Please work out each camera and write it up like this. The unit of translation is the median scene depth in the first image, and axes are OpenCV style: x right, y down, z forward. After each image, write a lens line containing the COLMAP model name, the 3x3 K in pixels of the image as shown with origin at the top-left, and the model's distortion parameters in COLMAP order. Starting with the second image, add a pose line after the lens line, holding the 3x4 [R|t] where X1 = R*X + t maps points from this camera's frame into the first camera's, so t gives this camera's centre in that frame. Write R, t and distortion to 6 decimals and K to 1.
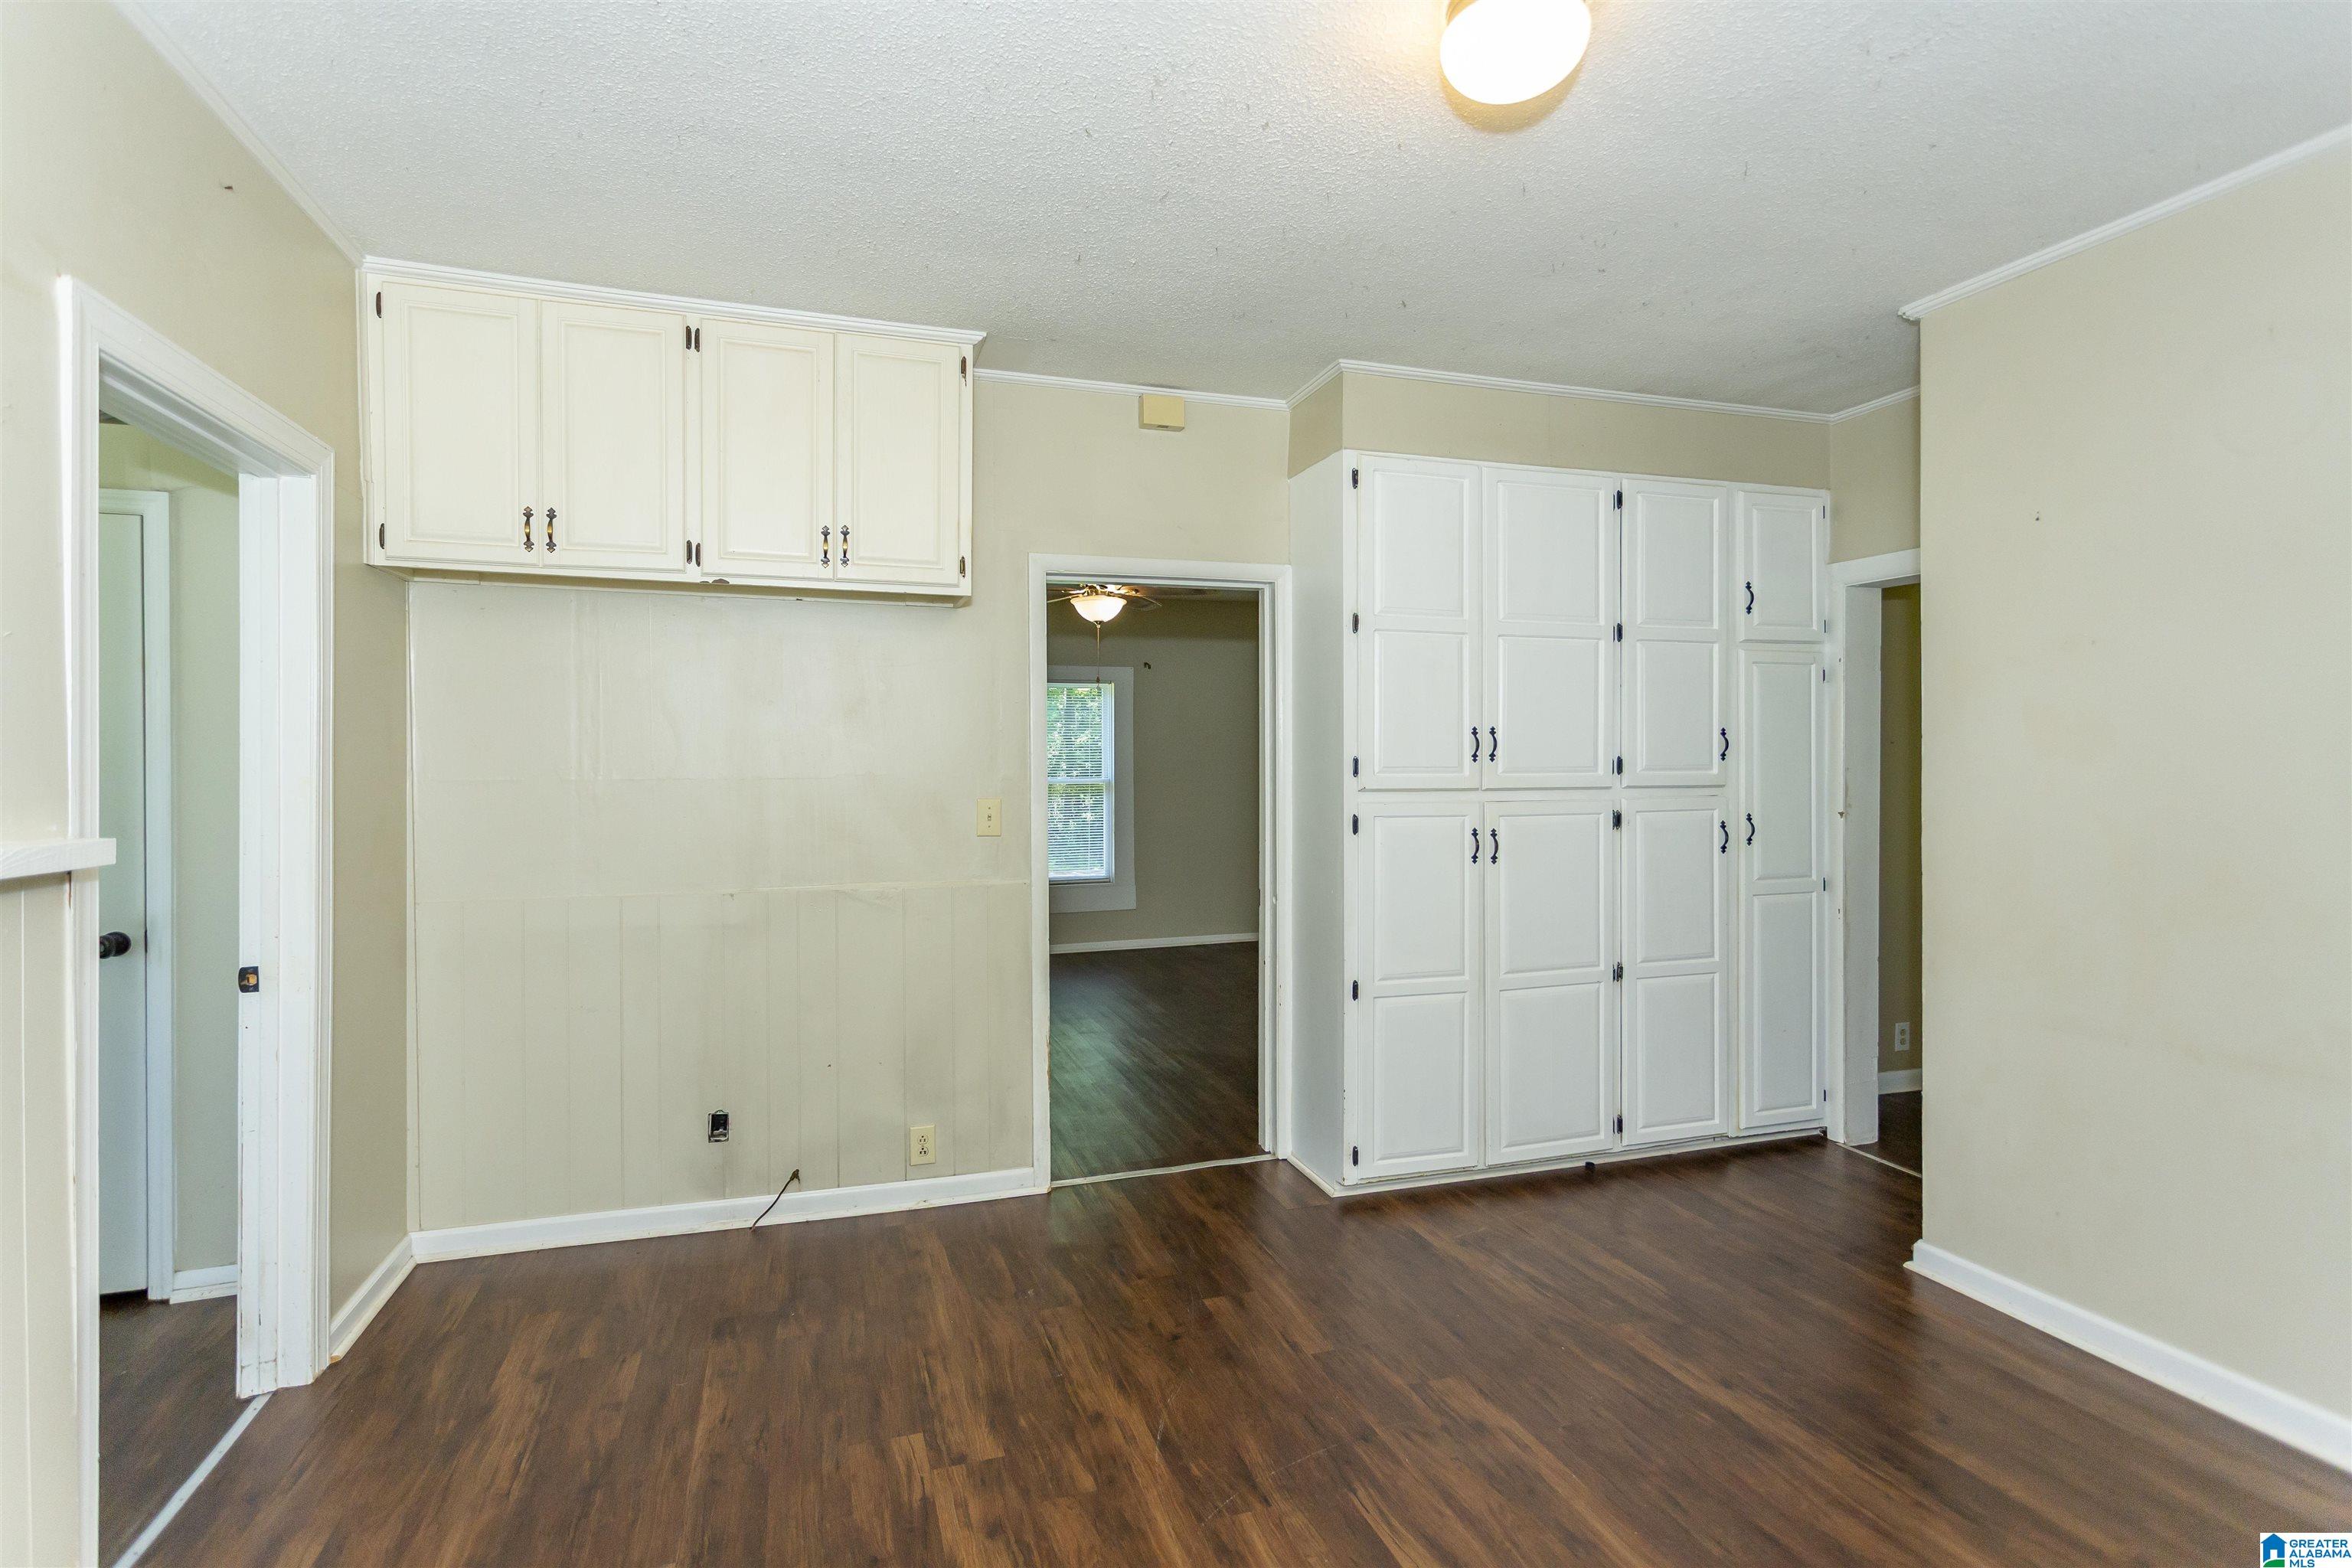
lens RADIAL K [[1117.0, 0, 1165.7], [0, 1117.0, 761.1], [0, 0, 1]] dist [0.001955, 0.003864]
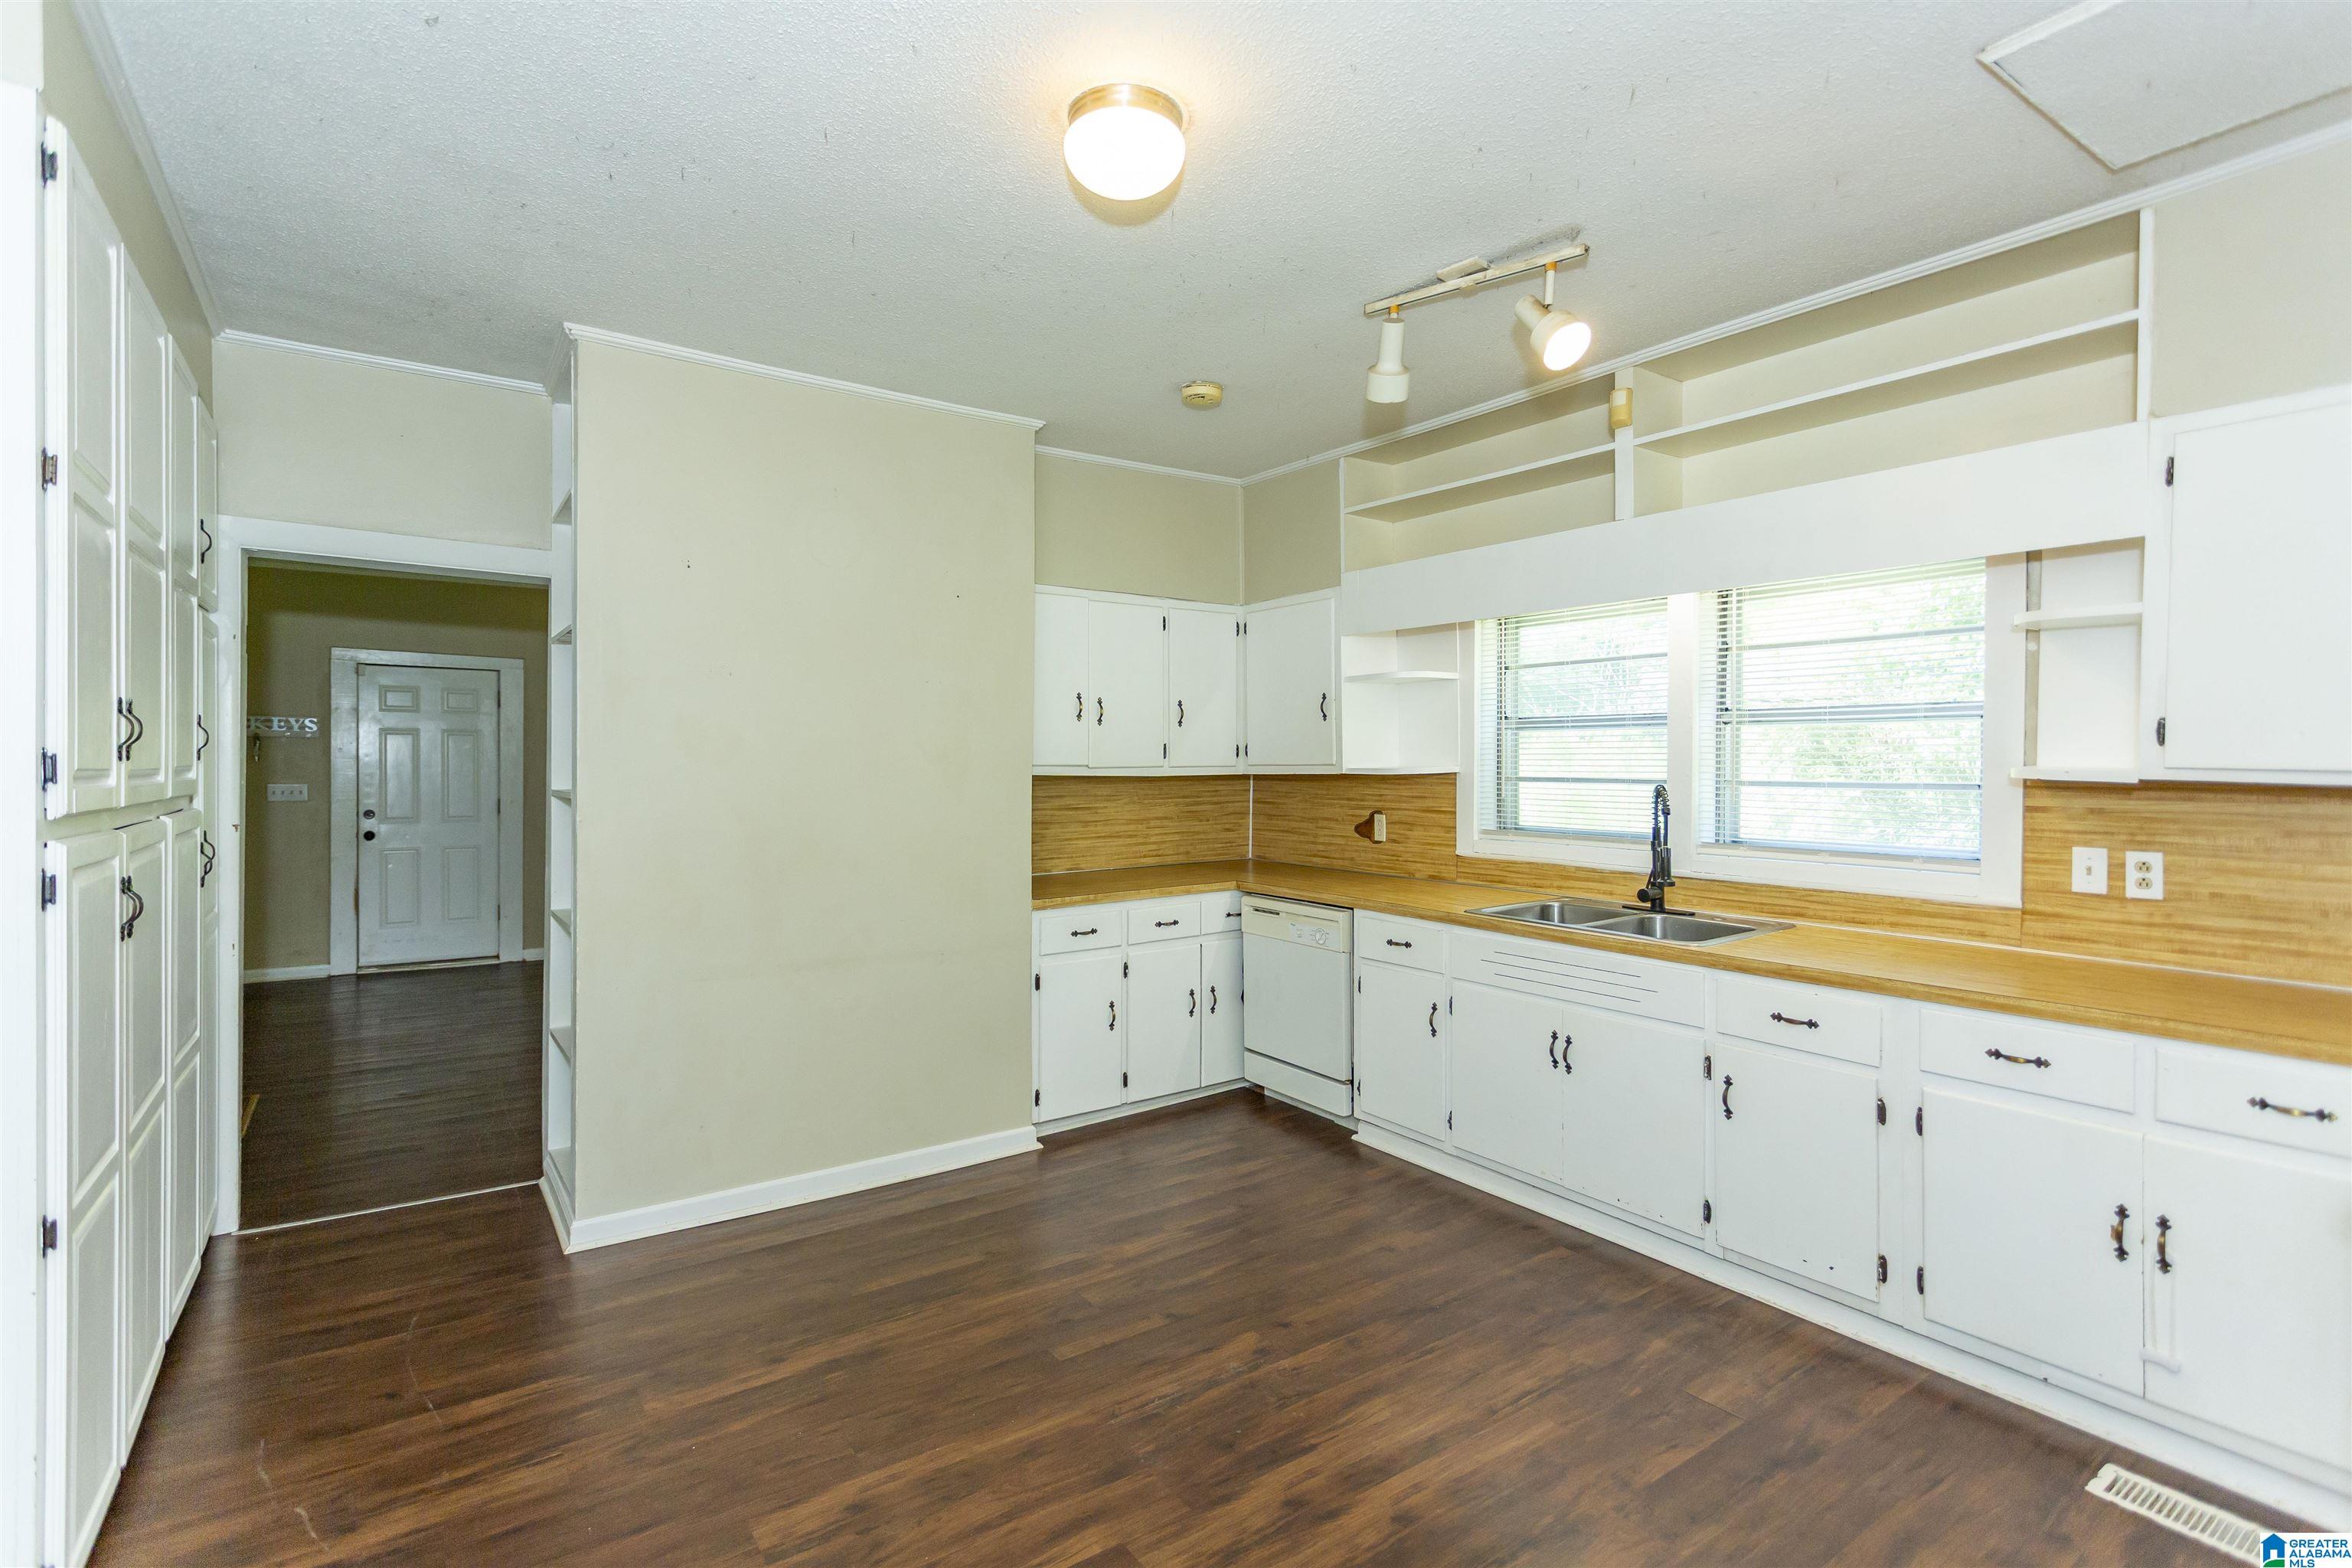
lens RADIAL K [[1117.0, 0, 1157.7], [0, 1117.0, 777.3], [0, 0, 1]] dist [0.001955, 0.003864]
pose [[-0.285101, -0.002556, 0.958494, -0.494975], [-0.002667, 0.999995, 0.001874, 0.008655], [-0.958494, -0.002022, -0.285107, 0.792665]]
